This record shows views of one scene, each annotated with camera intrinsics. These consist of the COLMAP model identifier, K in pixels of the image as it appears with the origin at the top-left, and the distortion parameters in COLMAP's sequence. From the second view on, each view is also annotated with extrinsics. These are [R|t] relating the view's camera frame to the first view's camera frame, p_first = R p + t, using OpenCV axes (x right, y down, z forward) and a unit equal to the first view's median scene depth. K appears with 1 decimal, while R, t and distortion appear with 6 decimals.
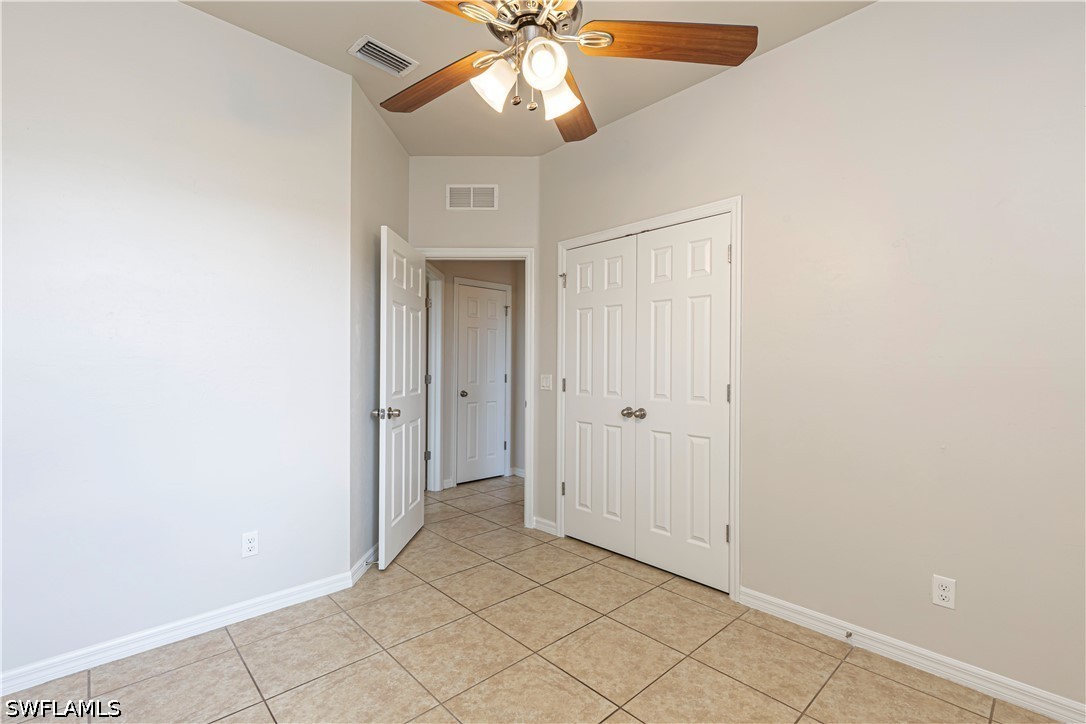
lens RADIAL K [[488.6, 0, 535.6], [0, 488.6, 363.6], [0, 0, 1]] dist [0.018812, -0.002833]
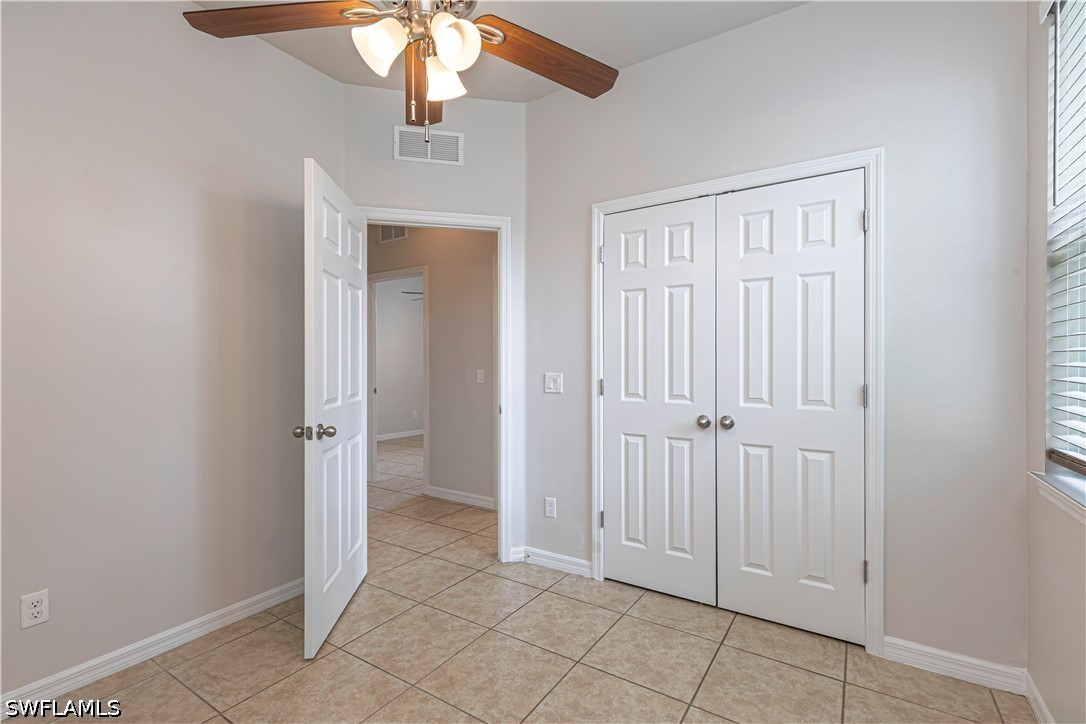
lens RADIAL K [[488.6, 0, 551.6], [0, 488.6, 361.5], [0, 0, 1]] dist [0.018812, -0.002833]
pose [[0.956516, -0.005428, 0.291629, -0.183238], [0.004438, 0.999982, 0.004056, -0.000503], [-0.291646, -0.002586, 0.956523, 0.211818]]
